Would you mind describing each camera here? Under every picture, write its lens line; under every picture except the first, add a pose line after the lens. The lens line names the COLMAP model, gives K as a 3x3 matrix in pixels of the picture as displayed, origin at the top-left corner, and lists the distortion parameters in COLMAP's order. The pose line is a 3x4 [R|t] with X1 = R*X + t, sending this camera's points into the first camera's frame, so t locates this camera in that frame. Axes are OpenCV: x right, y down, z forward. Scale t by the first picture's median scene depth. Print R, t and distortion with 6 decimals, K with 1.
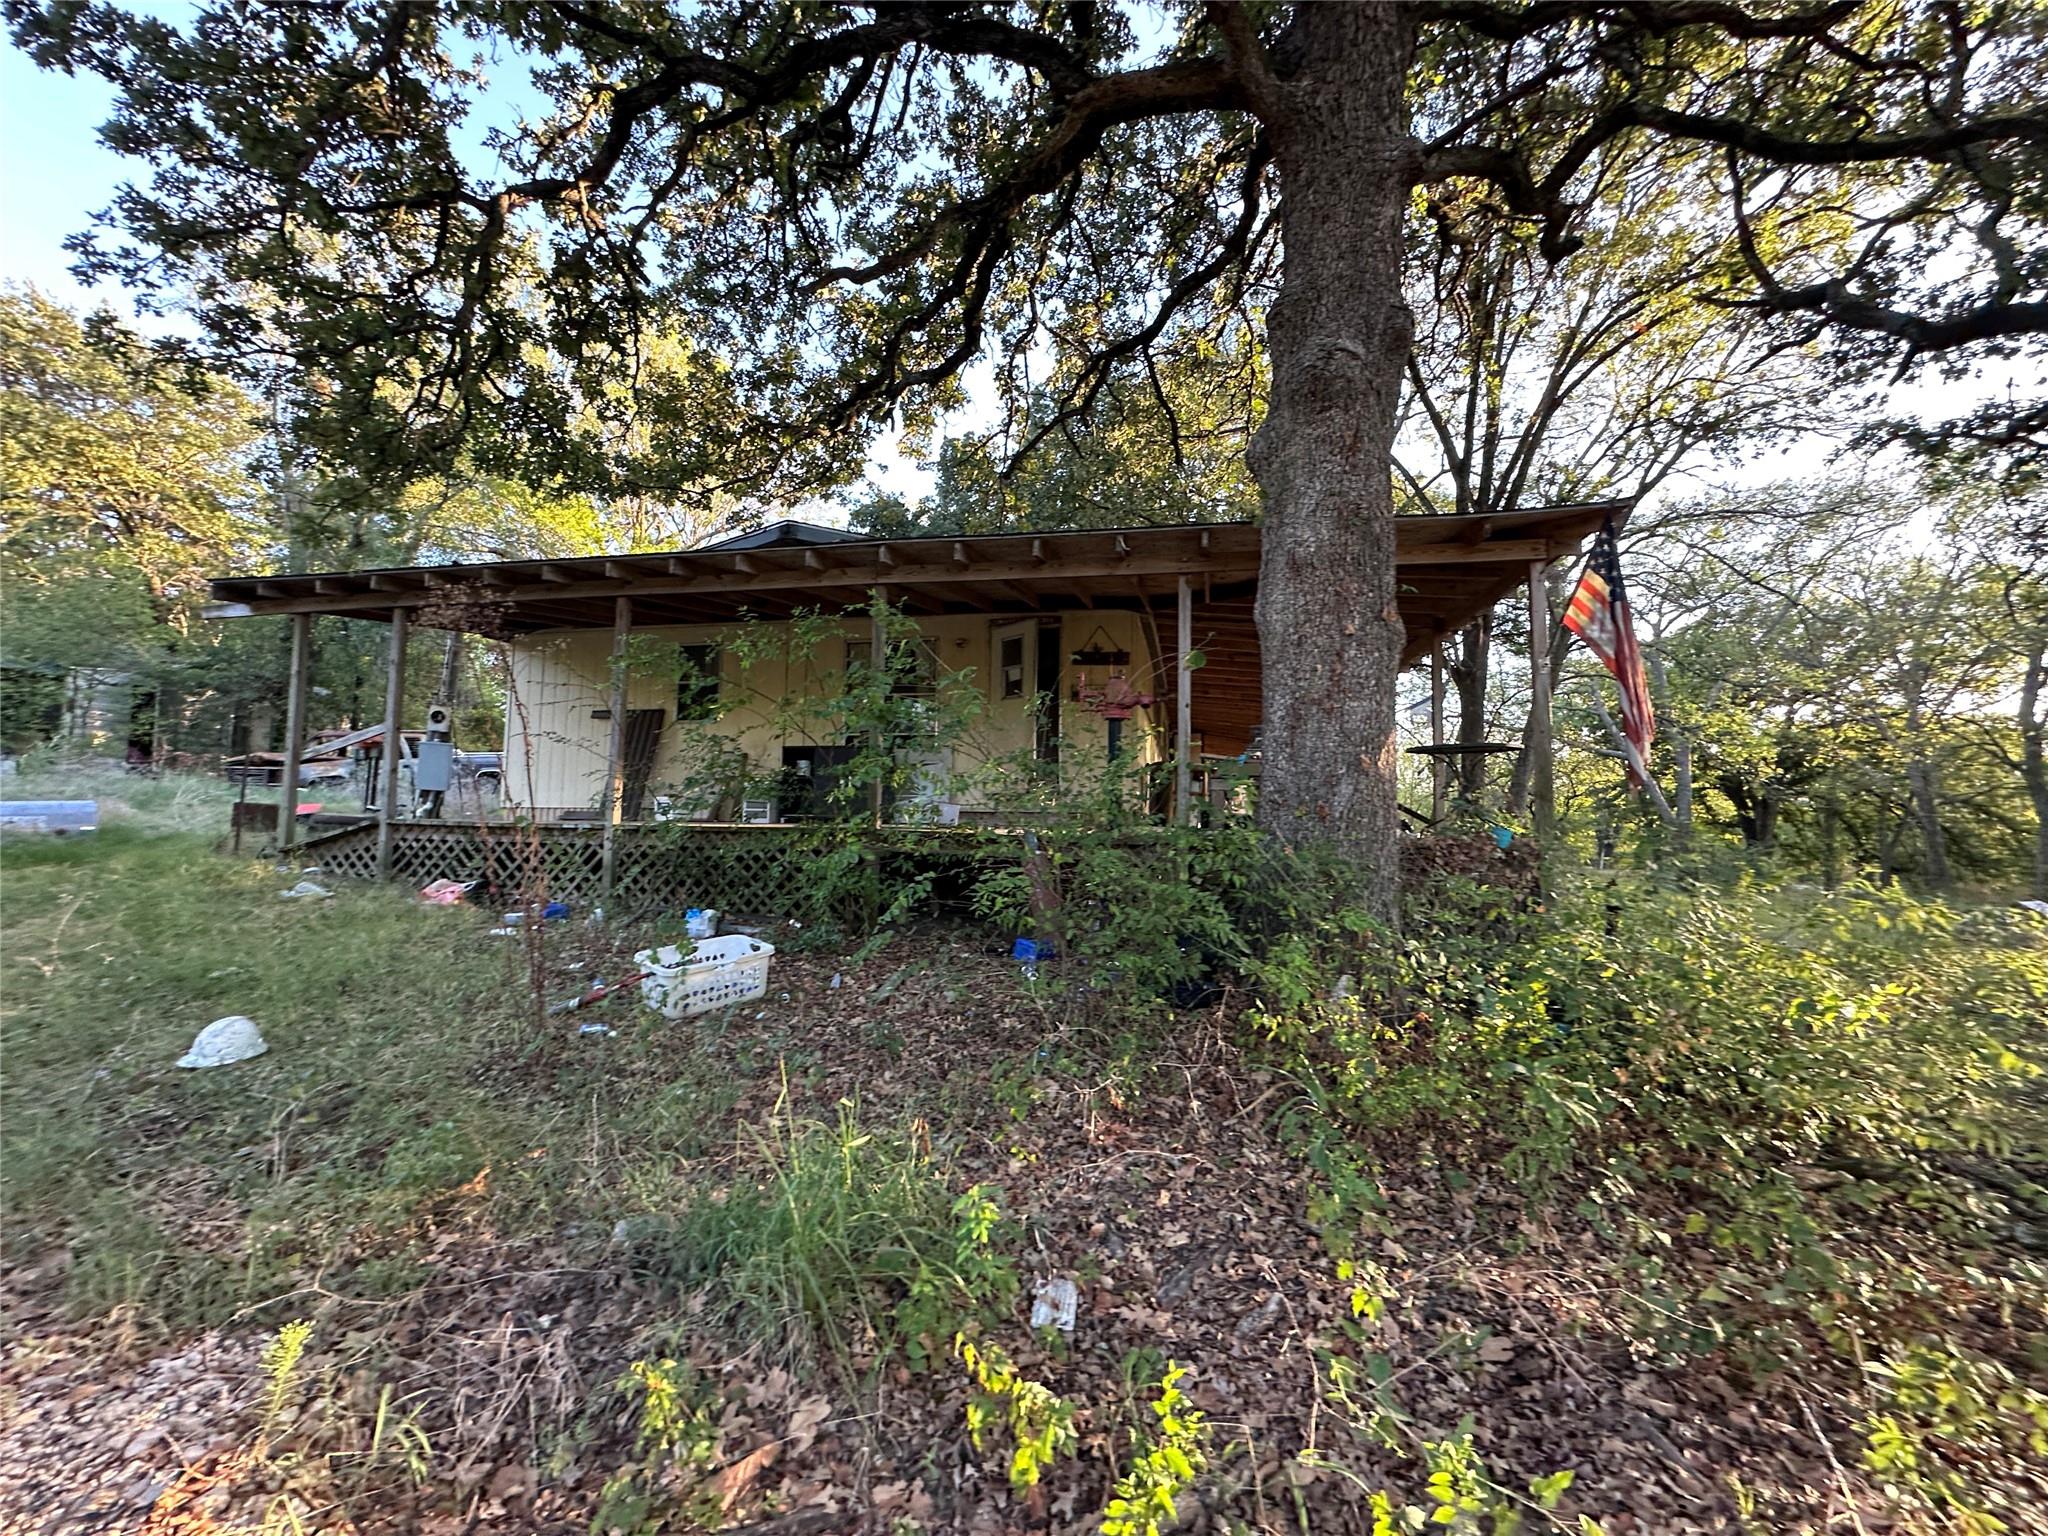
lens RADIAL K [[818.6, 0, 1028.6], [0, 818.6, 758.9], [0, 0, 1]] dist [-0.005207, 0.001201]
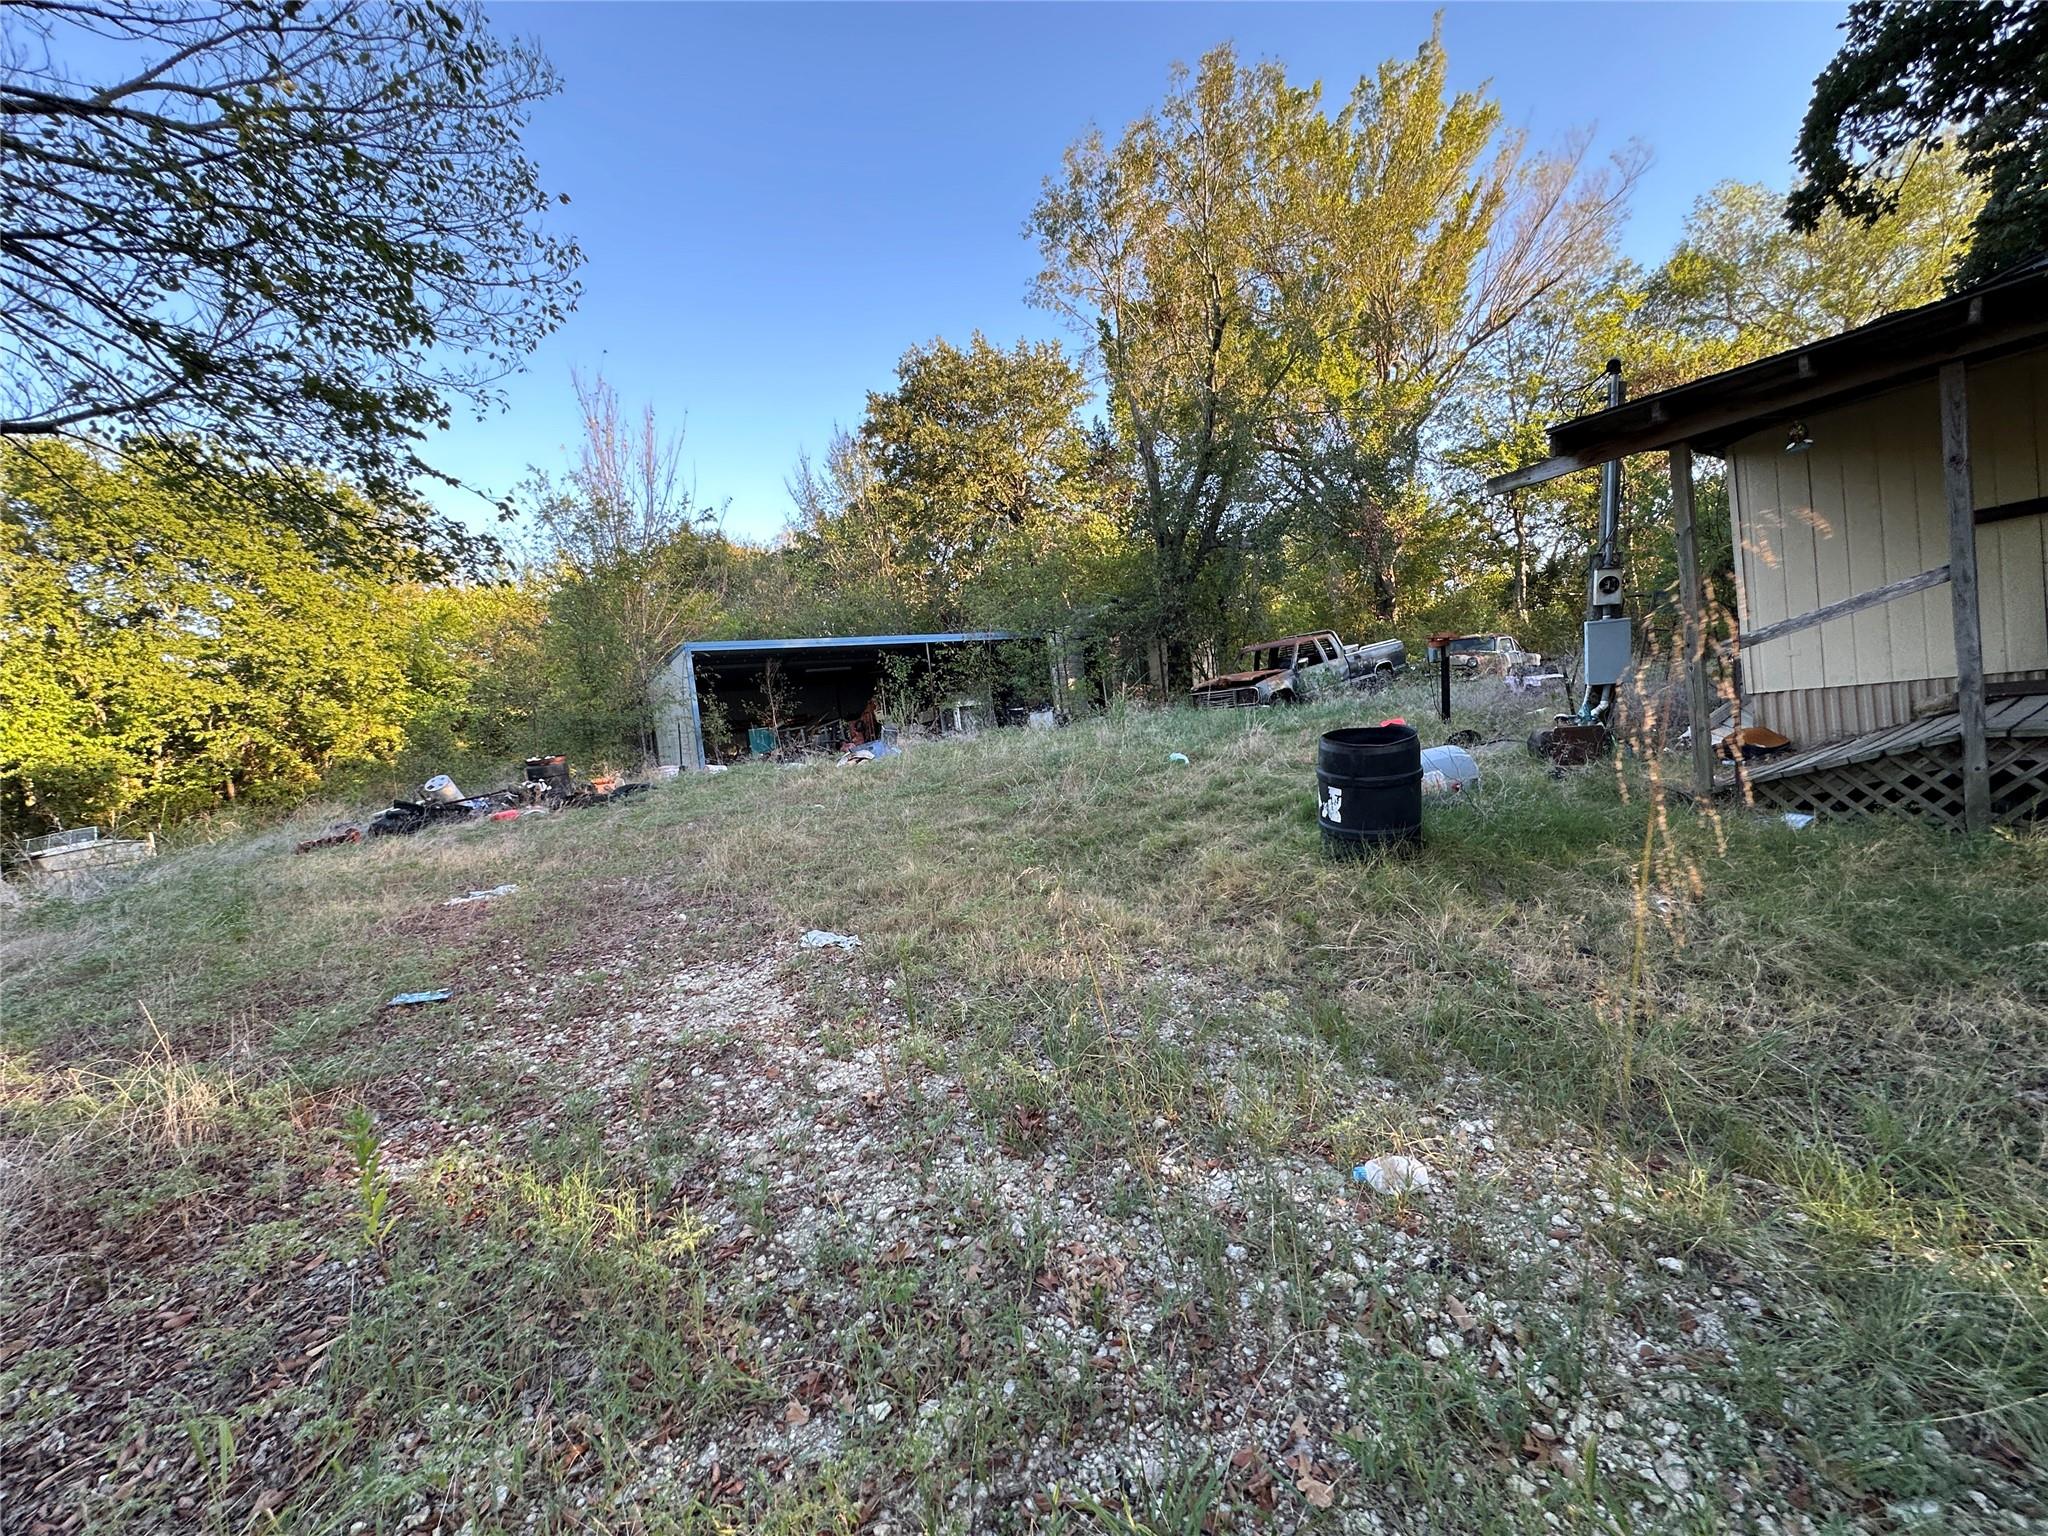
lens RADIAL K [[818.6, 0, 1021.3], [0, 818.6, 768.2], [0, 0, 1]] dist [-0.005207, 0.001201]
pose [[0.723808, -0.062956, -0.687124, -0.868263], [0.174998, 0.980018, 0.094549, -0.073122], [0.667441, -0.188681, 0.720362, 0.120888]]
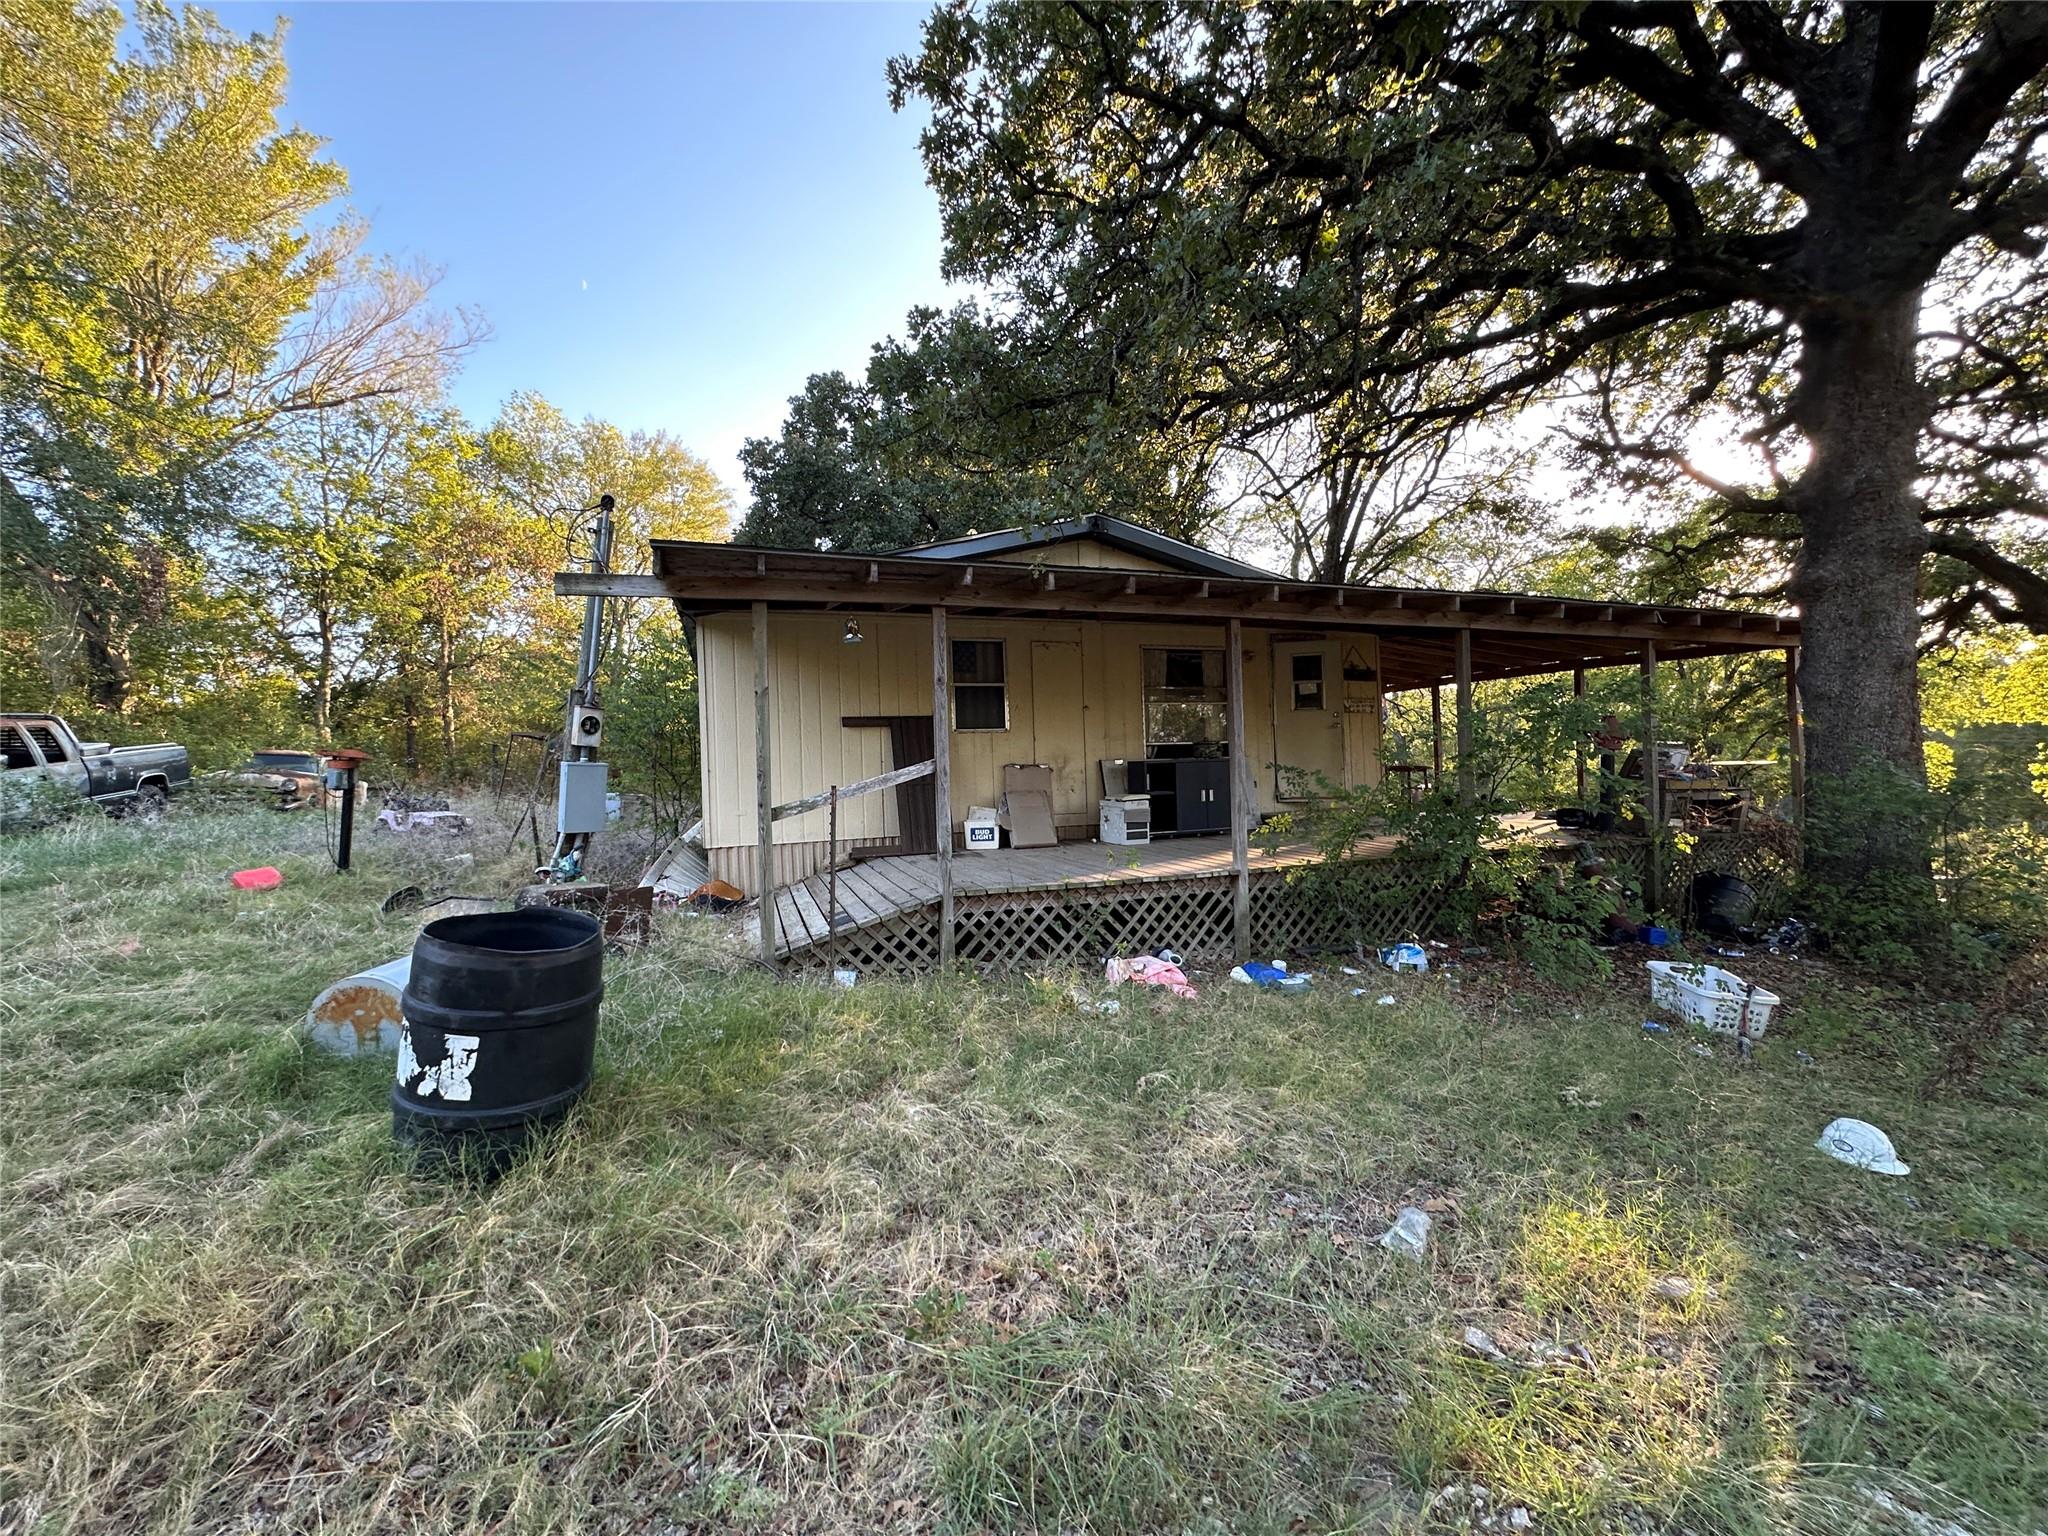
lens RADIAL K [[818.6, 0, 1022.0], [0, 818.6, 770.1], [0, 0, 1]] dist [-0.005207, 0.001201]
pose [[0.852850, -0.037854, 0.520782, -1.096555], [0.000674, 0.997448, 0.071397, -0.088568], [-0.522156, -0.060540, 0.850699, 0.330108]]
